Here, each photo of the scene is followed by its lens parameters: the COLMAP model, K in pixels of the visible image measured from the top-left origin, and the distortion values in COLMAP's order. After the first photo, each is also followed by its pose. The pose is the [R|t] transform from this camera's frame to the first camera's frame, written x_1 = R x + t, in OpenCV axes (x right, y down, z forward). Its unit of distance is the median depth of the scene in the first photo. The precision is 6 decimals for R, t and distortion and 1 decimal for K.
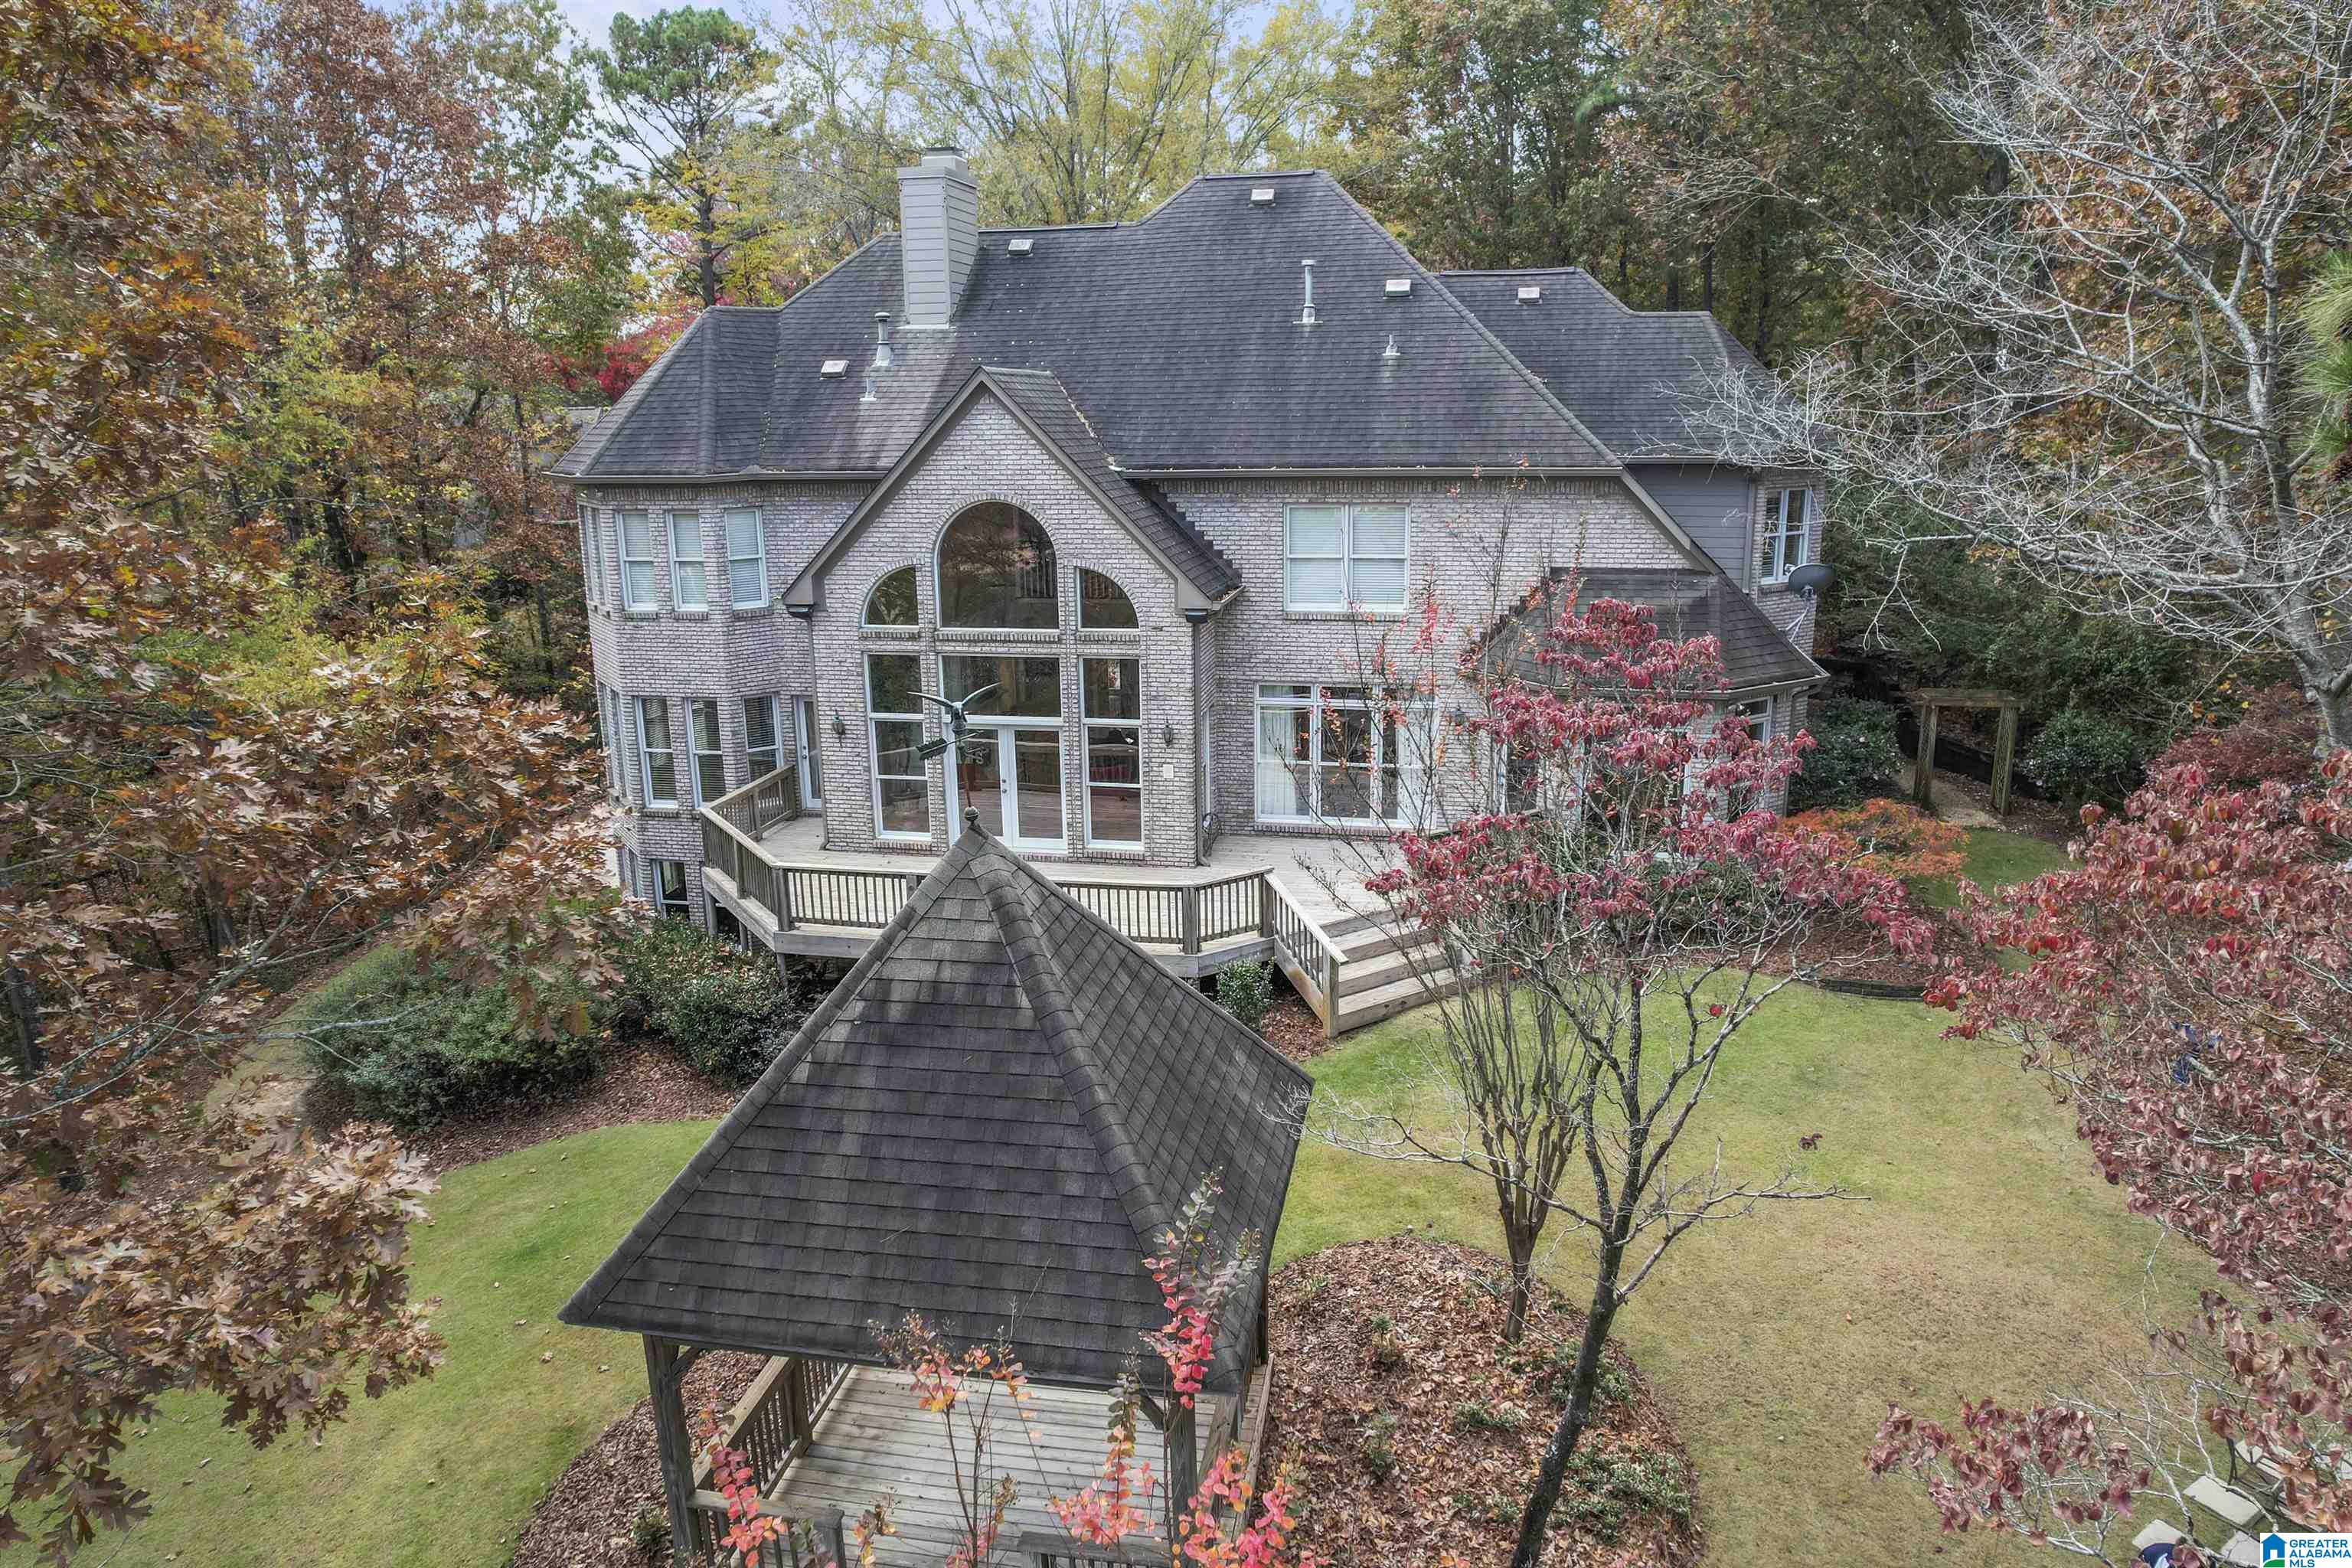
lens RADIAL K [[1552.2, 0, 1176.0], [0, 1552.2, 784.0], [0, 0, 1]] dist [-0.046018, 0.000366]
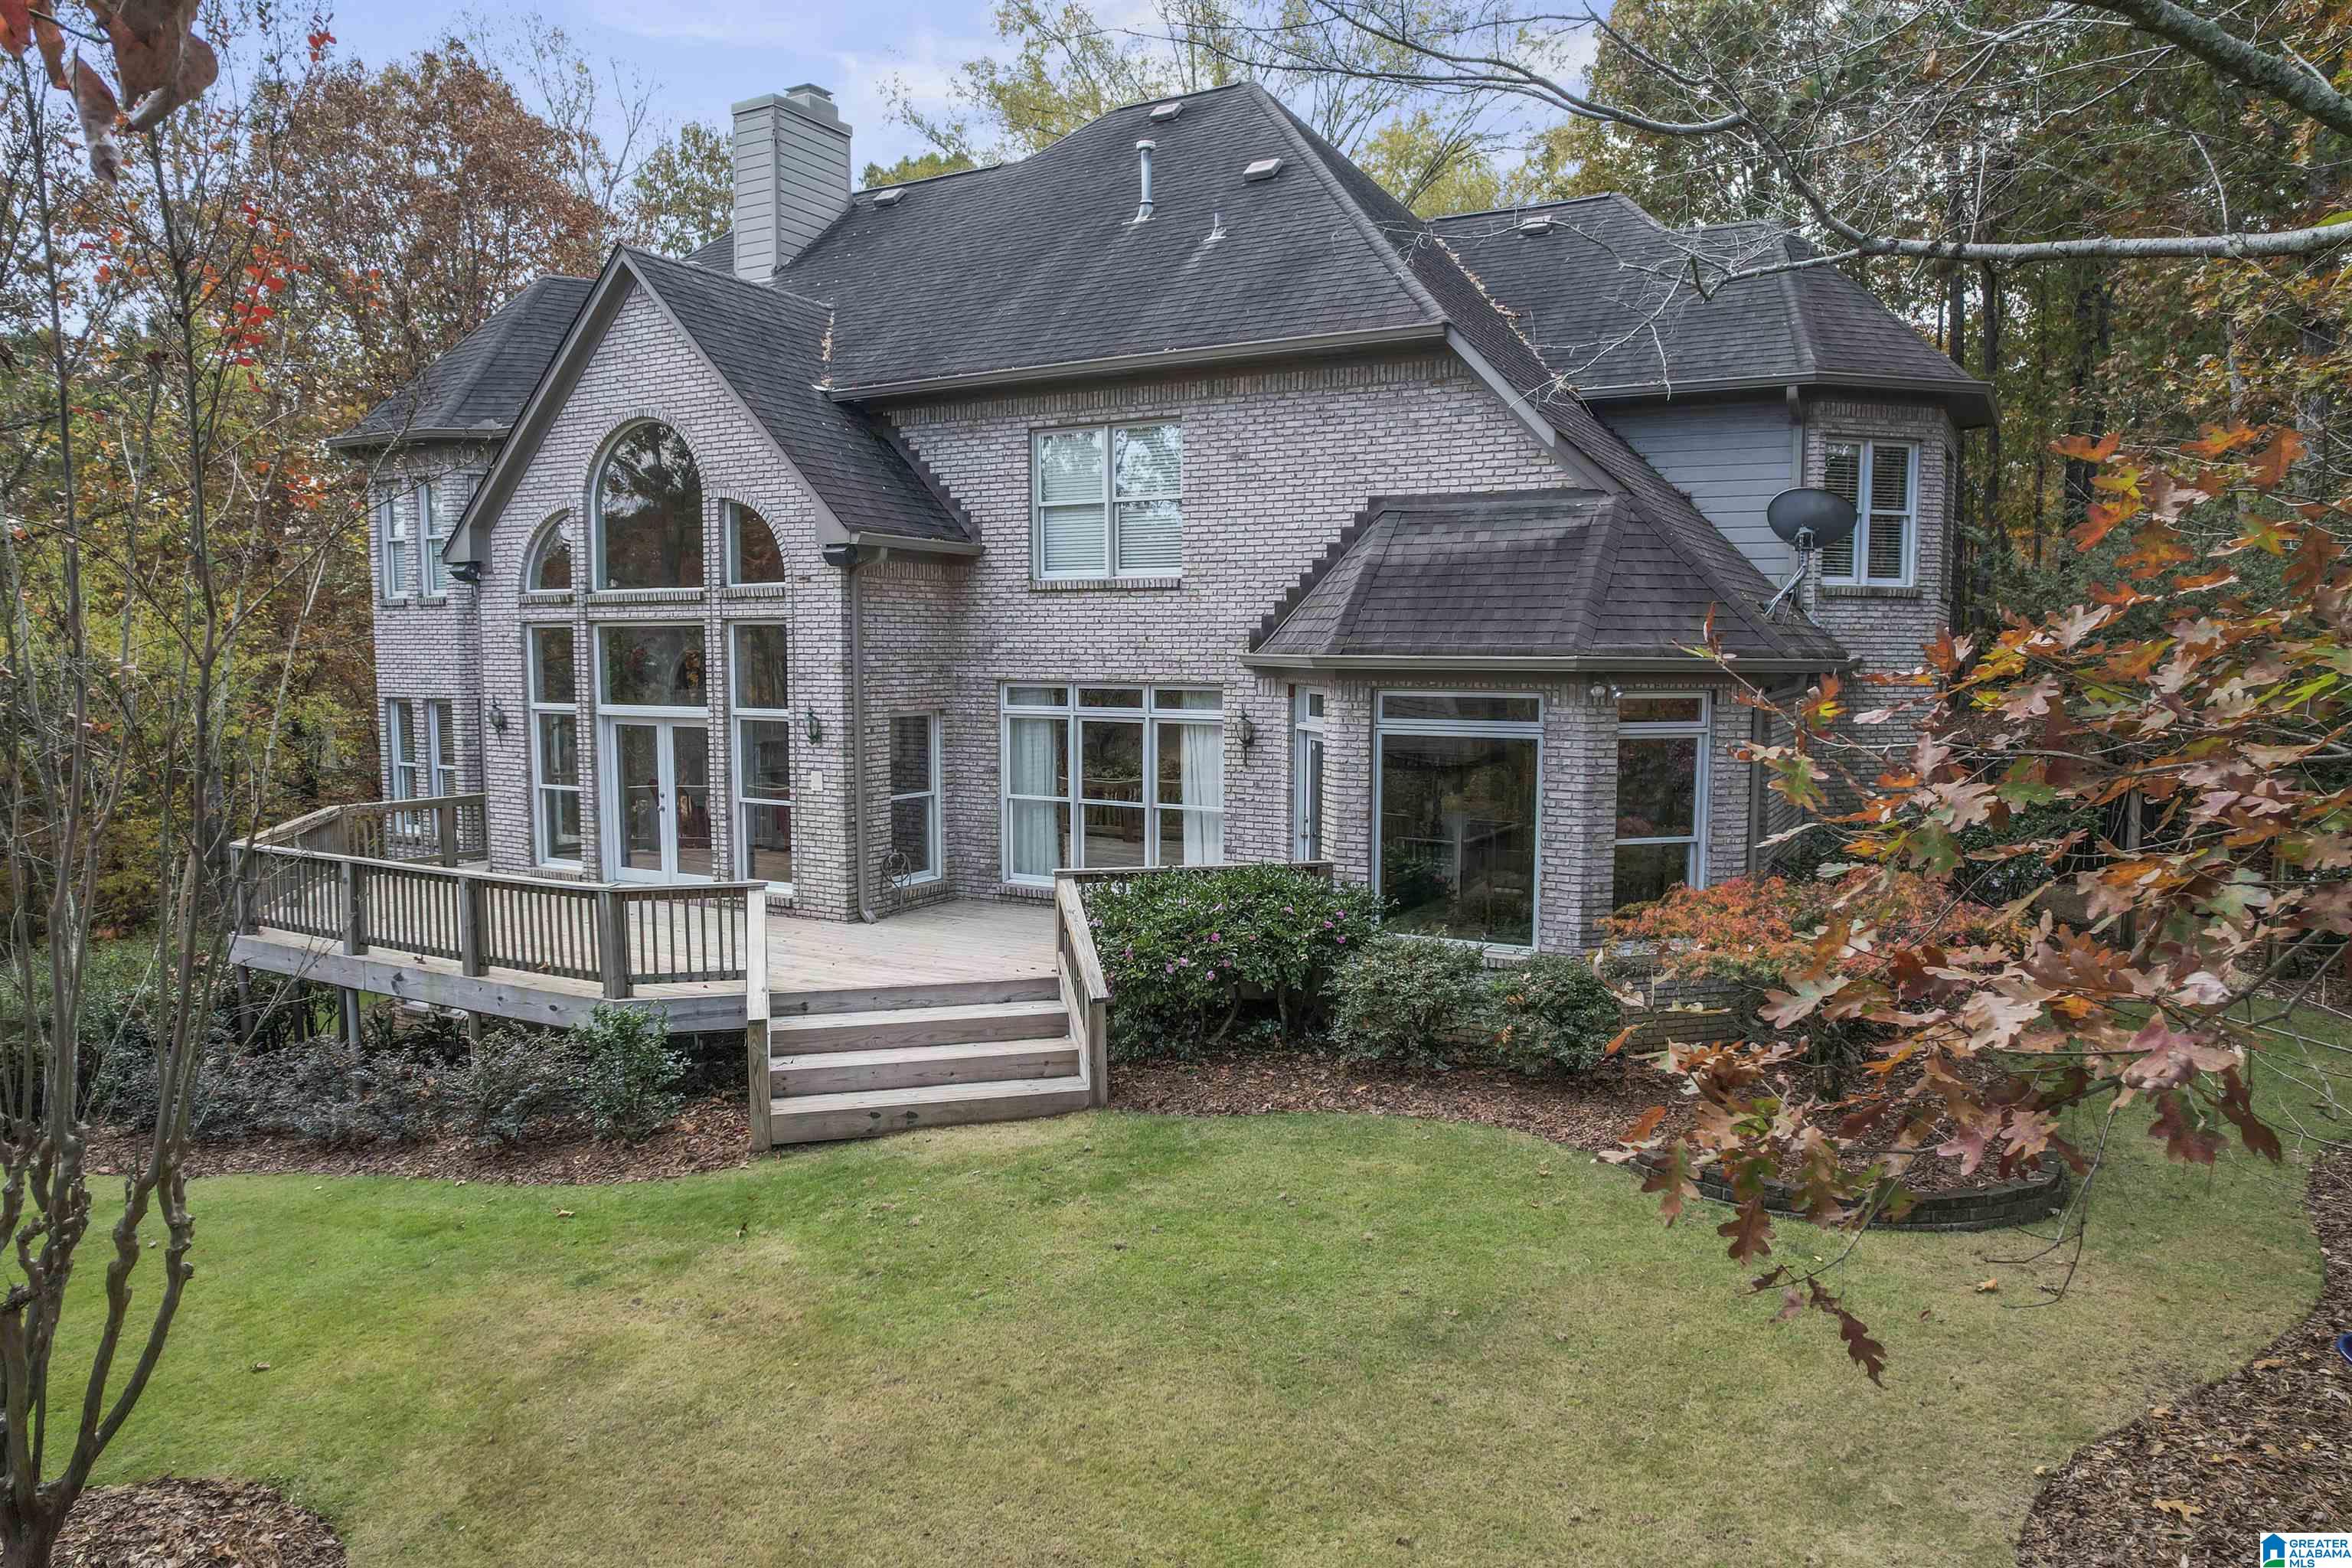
lens RADIAL K [[1502.1, 0, 1176.0], [0, 1502.1, 784.0], [0, 0, 1]] dist [-0.044781, 0.000382]
pose [[0.952796, 0.044189, -0.300378, 0.353925], [-0.089085, 0.986494, -0.137452, 0.072167], [0.290248, 0.157723, 0.943864, 0.391421]]
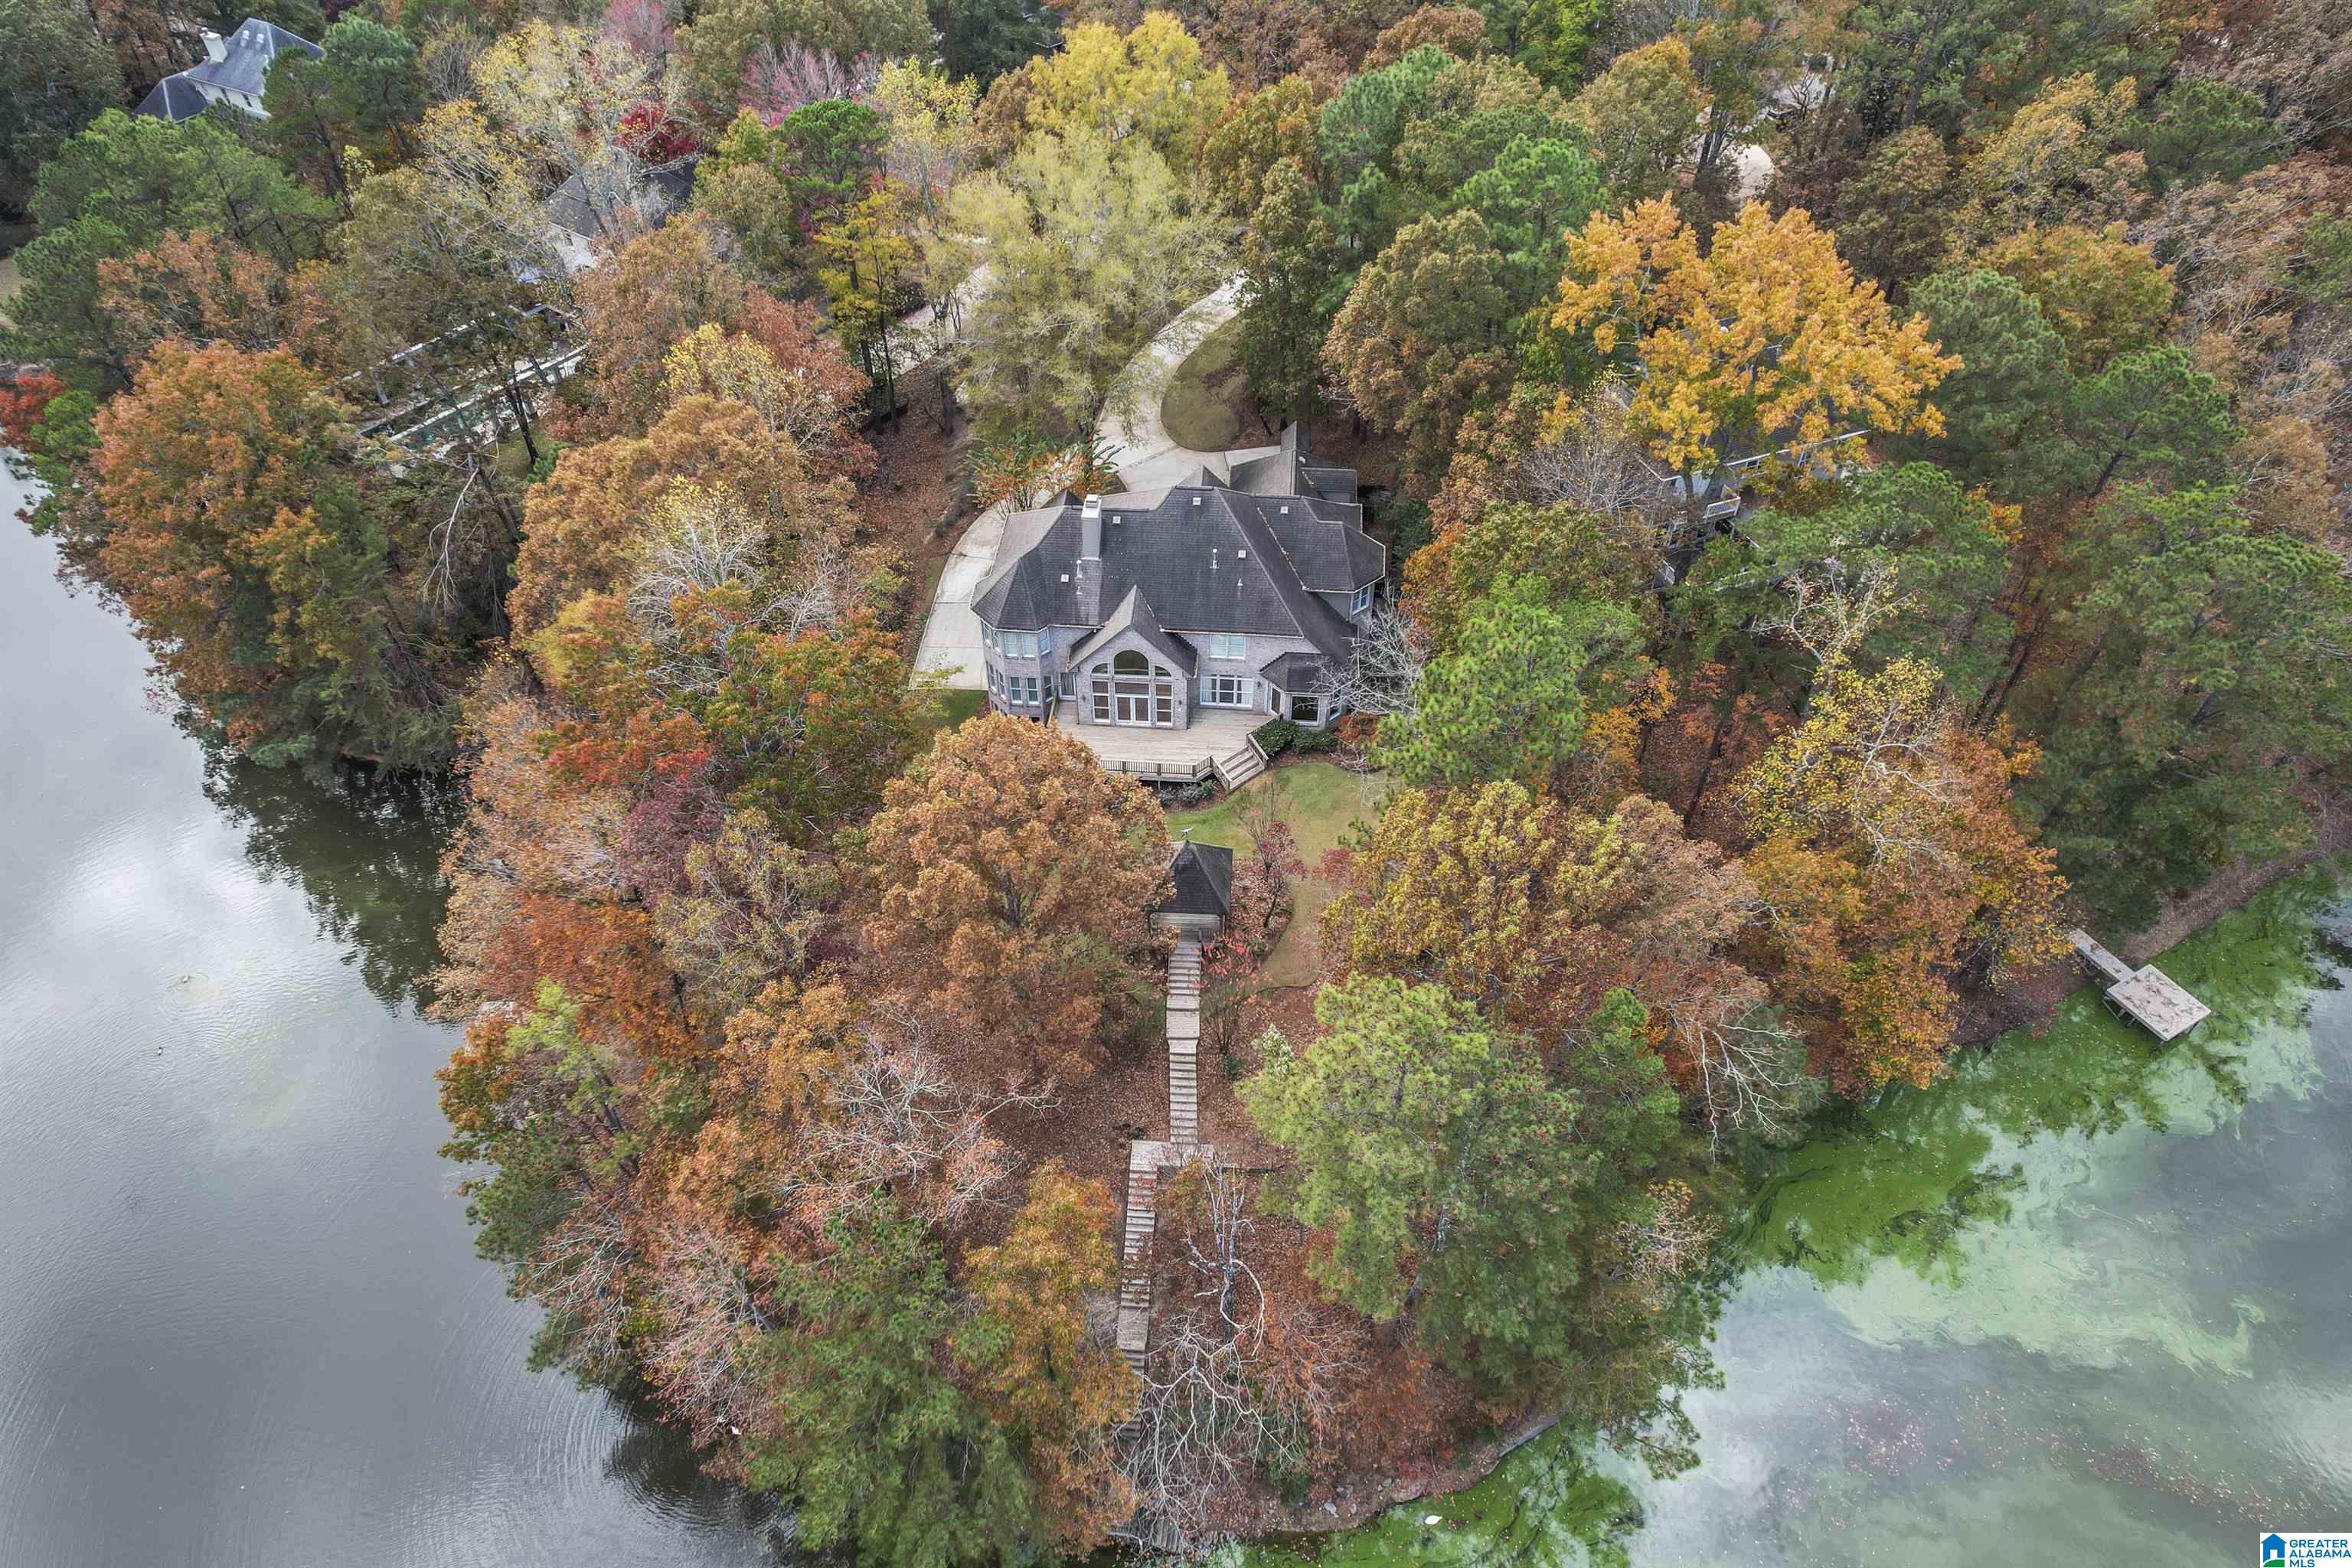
lens RADIAL K [[1502.1, 0, 1176.0], [0, 1502.1, 784.0], [0, 0, 1]] dist [-0.044781, 0.000382]
pose [[0.990943, -0.080032, 0.107832, -0.398658], [0.015327, 0.865157, 0.501267, -1.590630], [-0.133409, -0.495074, 0.858547, -2.064902]]
